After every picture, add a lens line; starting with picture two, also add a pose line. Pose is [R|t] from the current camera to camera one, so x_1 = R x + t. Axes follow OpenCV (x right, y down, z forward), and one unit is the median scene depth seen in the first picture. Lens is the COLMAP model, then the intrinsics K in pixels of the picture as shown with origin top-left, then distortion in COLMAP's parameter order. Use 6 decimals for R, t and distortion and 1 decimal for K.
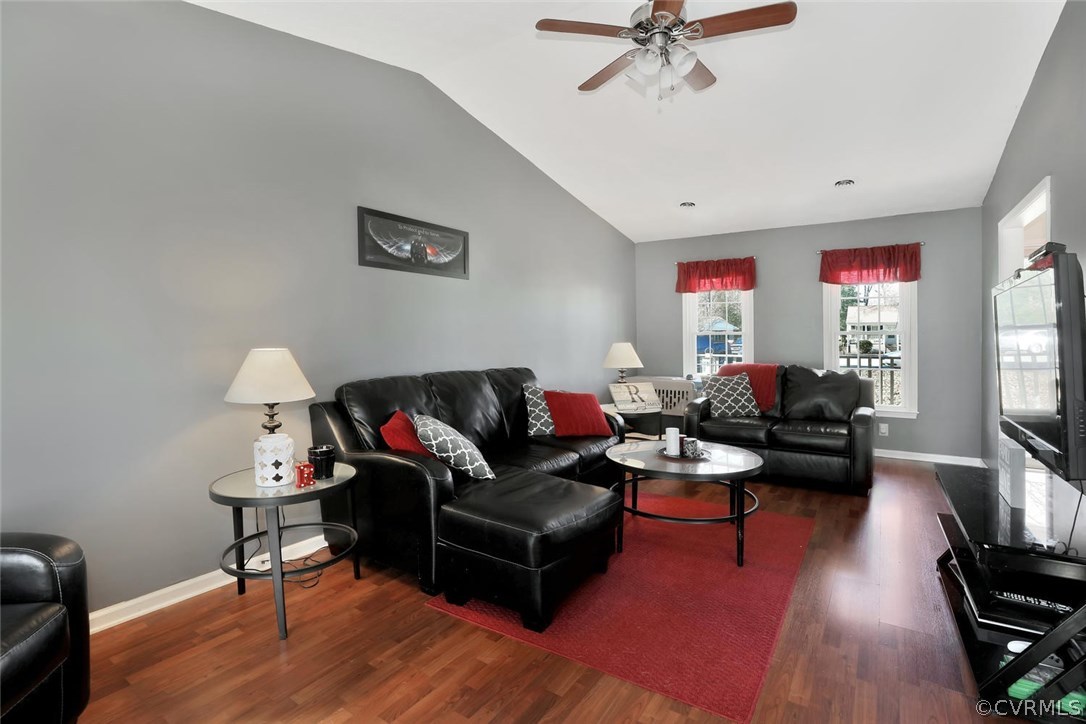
lens RADIAL K [[508.7, 0, 544.2], [0, 508.7, 350.1], [0, 0, 1]] dist [-0.040306, 0.011759]
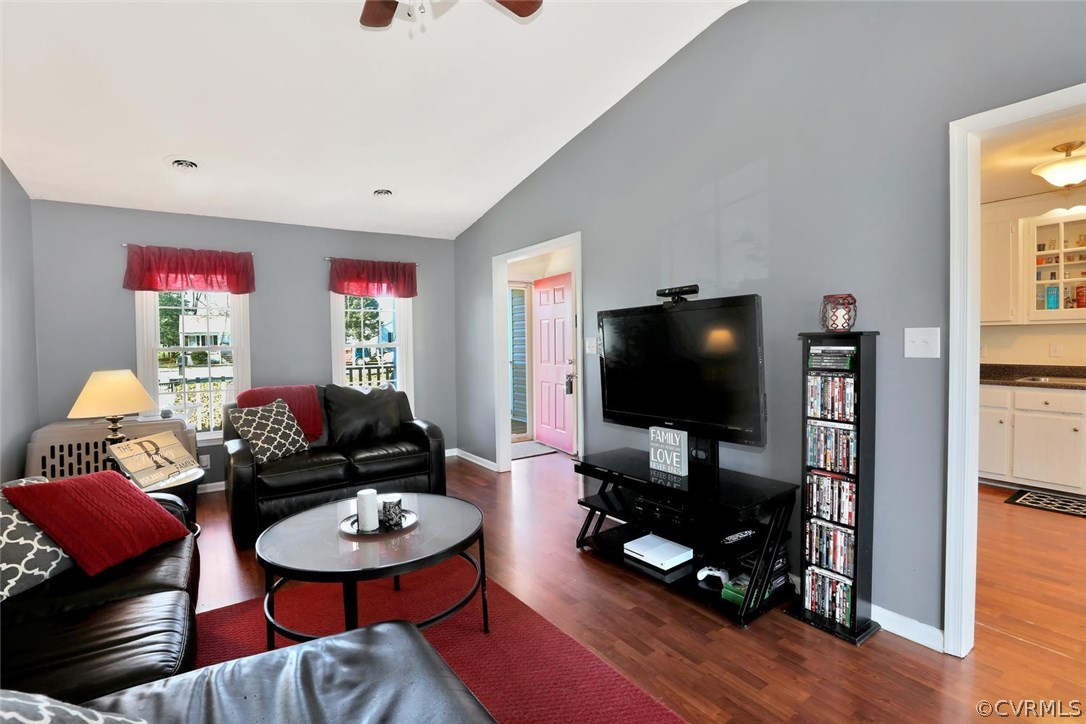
lens RADIAL K [[508.7, 0, 544.2], [0, 508.7, 350.1], [0, 0, 1]] dist [-0.040306, 0.011759]
pose [[0.360784, -0.021996, 0.932390, -0.232799], [0.039762, 0.999176, 0.008186, -0.026727], [-0.931801, 0.034121, 0.361361, 0.402834]]
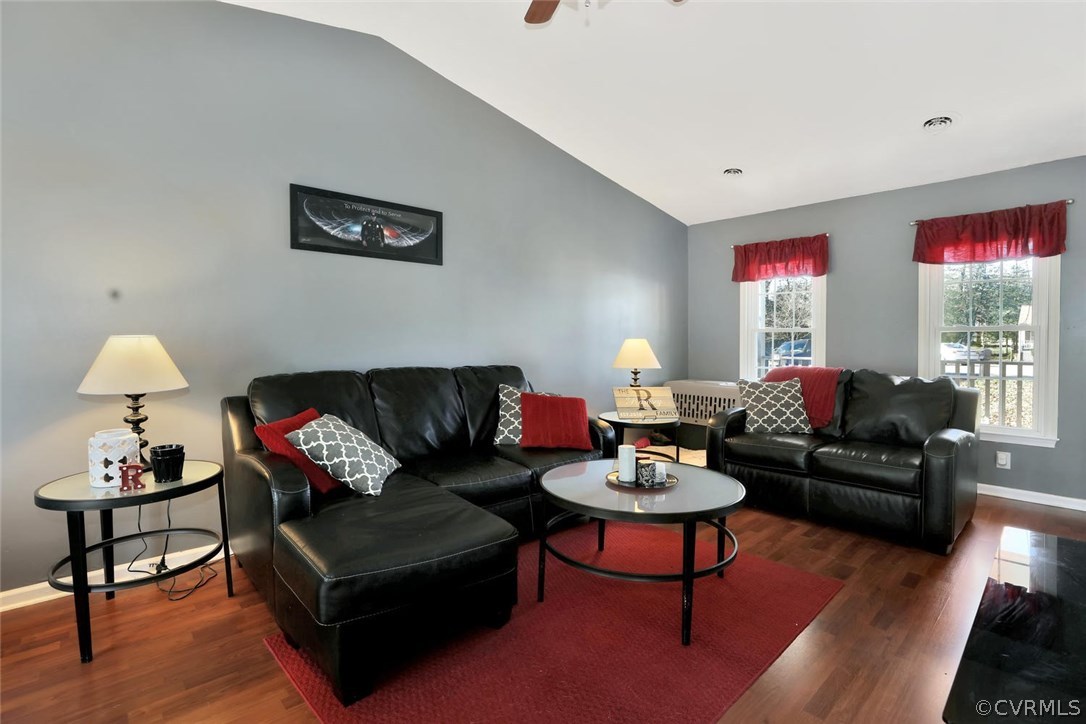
lens RADIAL K [[506.3, 0, 549.0], [0, 506.3, 358.2], [0, 0, 1]] dist [-0.041201, 0.012090]
pose [[0.973689, 0.014556, -0.227417, 0.243308], [-0.012277, 0.999859, 0.011435, 0.011987], [0.227552, -0.008342, 0.973730, 0.183457]]
